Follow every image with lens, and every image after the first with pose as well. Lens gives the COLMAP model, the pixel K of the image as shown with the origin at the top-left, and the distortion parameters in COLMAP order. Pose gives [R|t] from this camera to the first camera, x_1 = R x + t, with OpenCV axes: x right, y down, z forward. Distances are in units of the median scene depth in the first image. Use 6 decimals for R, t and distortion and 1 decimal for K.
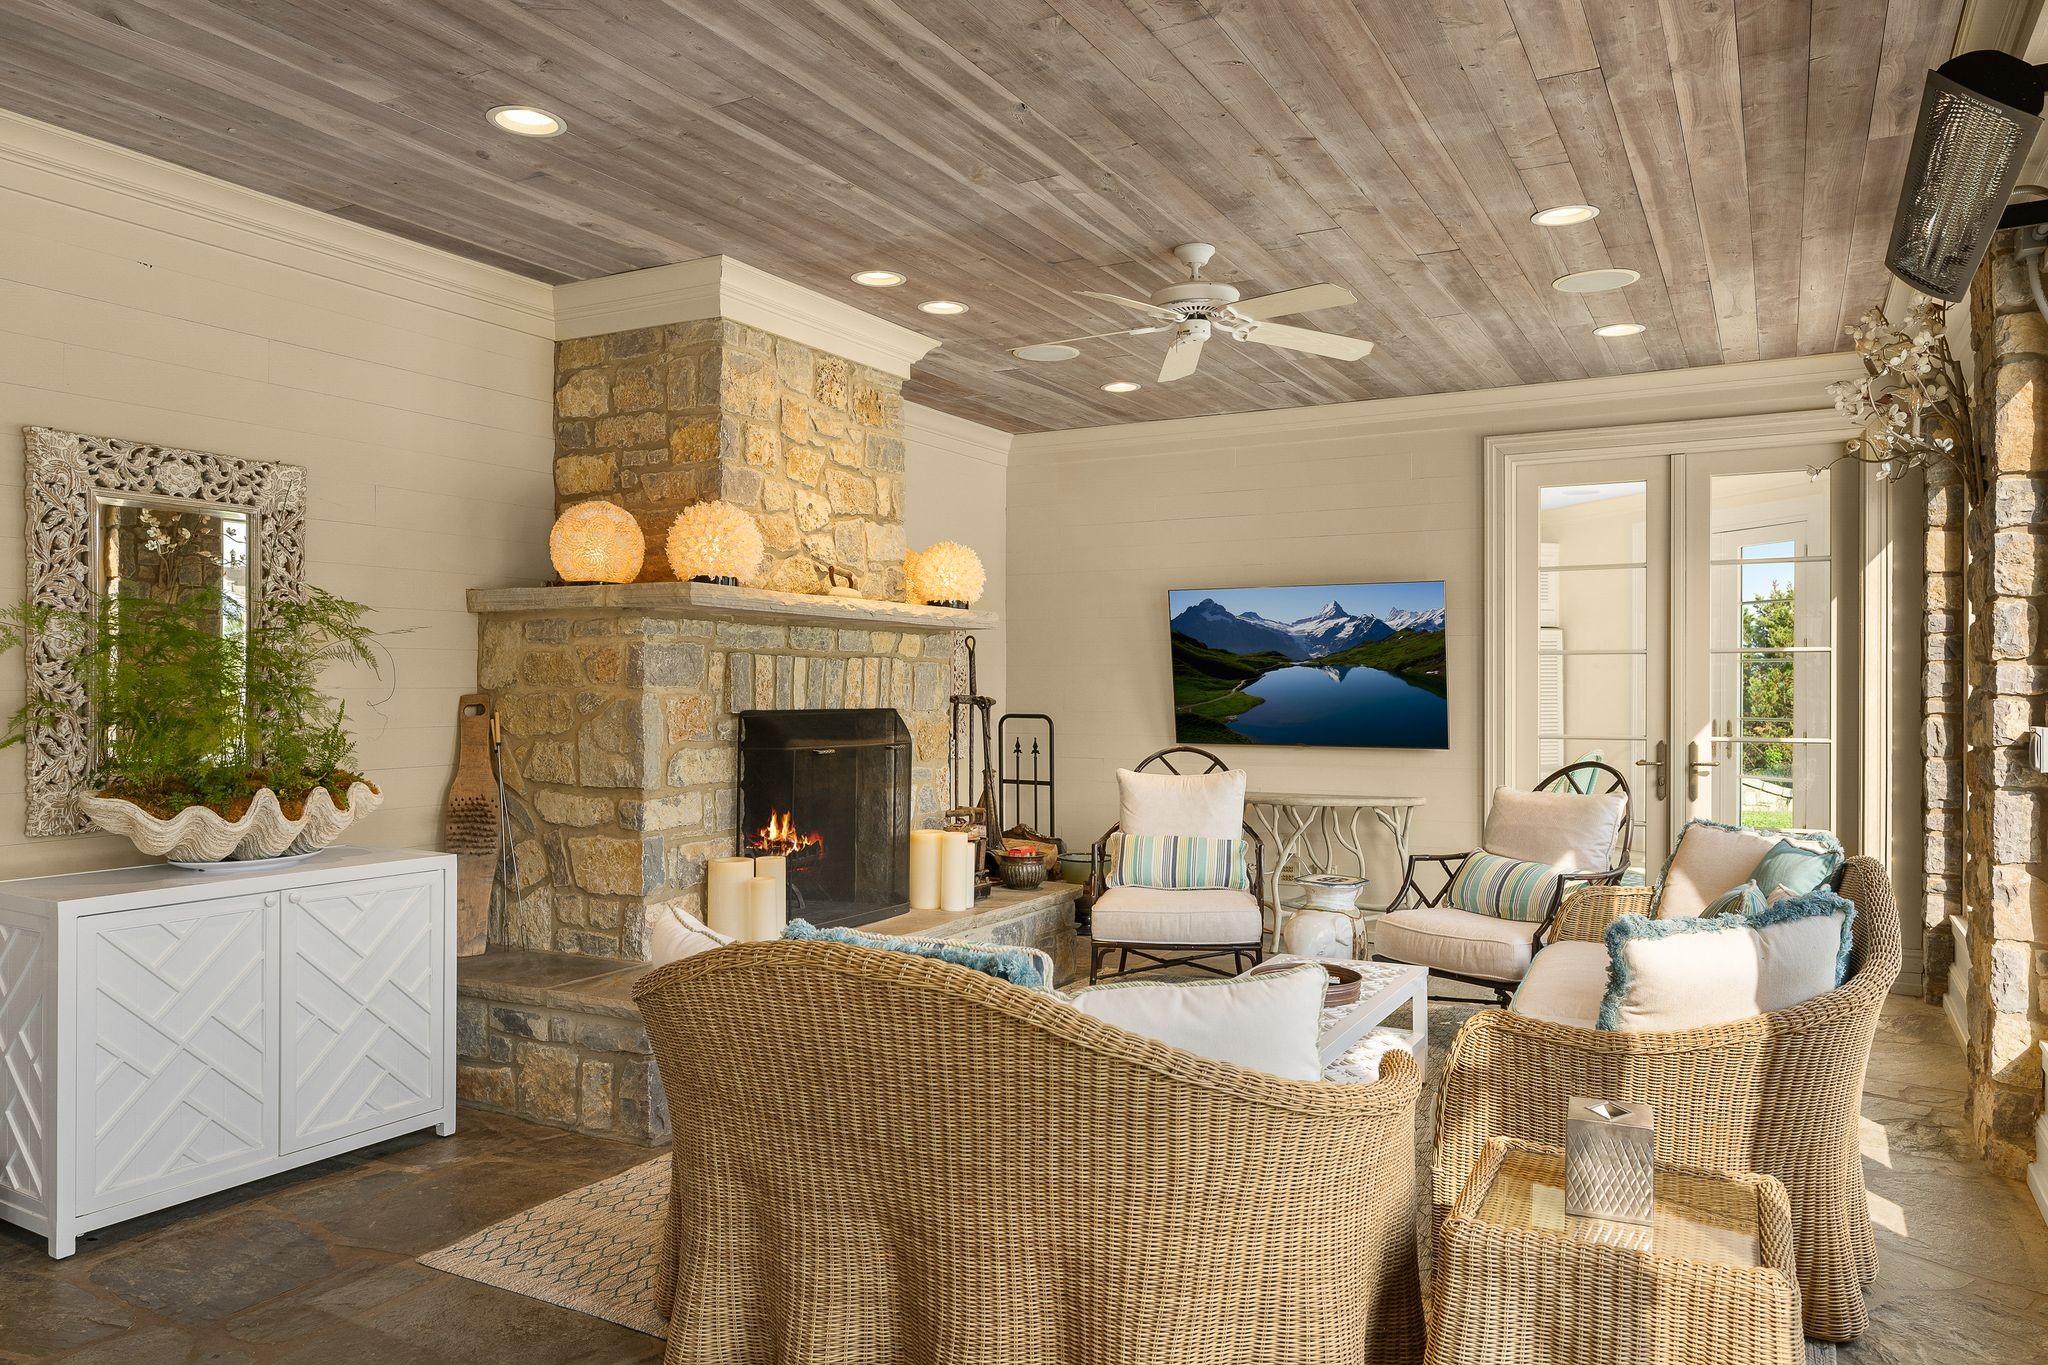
lens RADIAL K [[1376.8, 0, 1024.0], [0, 1376.8, 682.5], [0, 0, 1]] dist [0.041674, 0.000669]
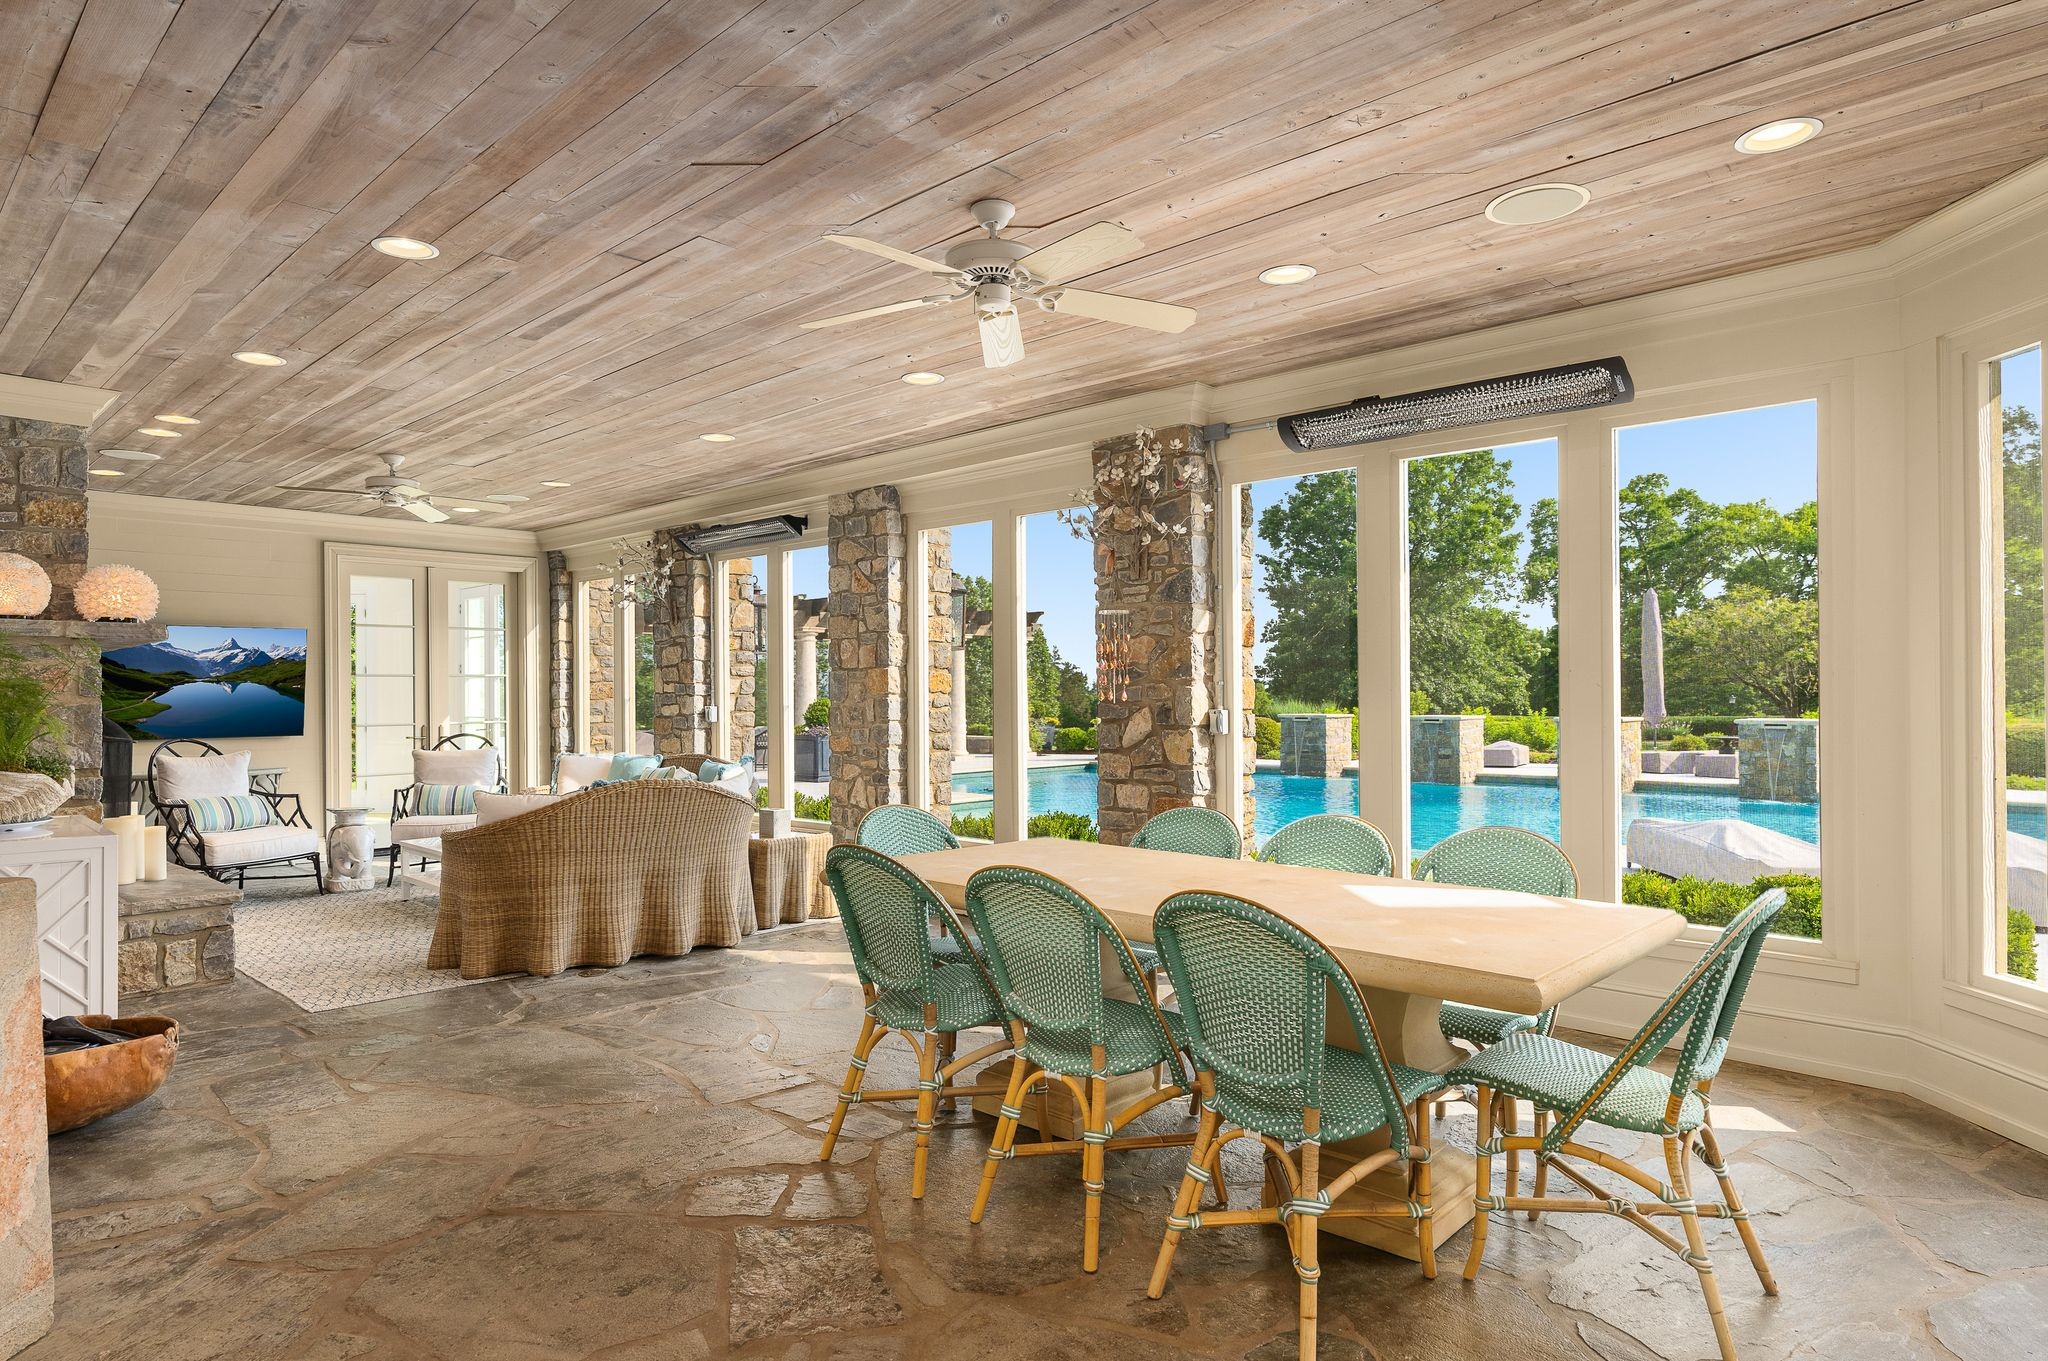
lens RADIAL K [[1178.4, 0, 1017.1], [0, 1178.4, 707.4], [0, 0, 1]] dist [0.001557, -0.000011]
pose [[0.256506, -0.015373, 0.966420, -0.786542], [0.003968, 0.999882, 0.014852, -0.000262], [-0.966535, 0.000025, 0.256536, -0.132936]]
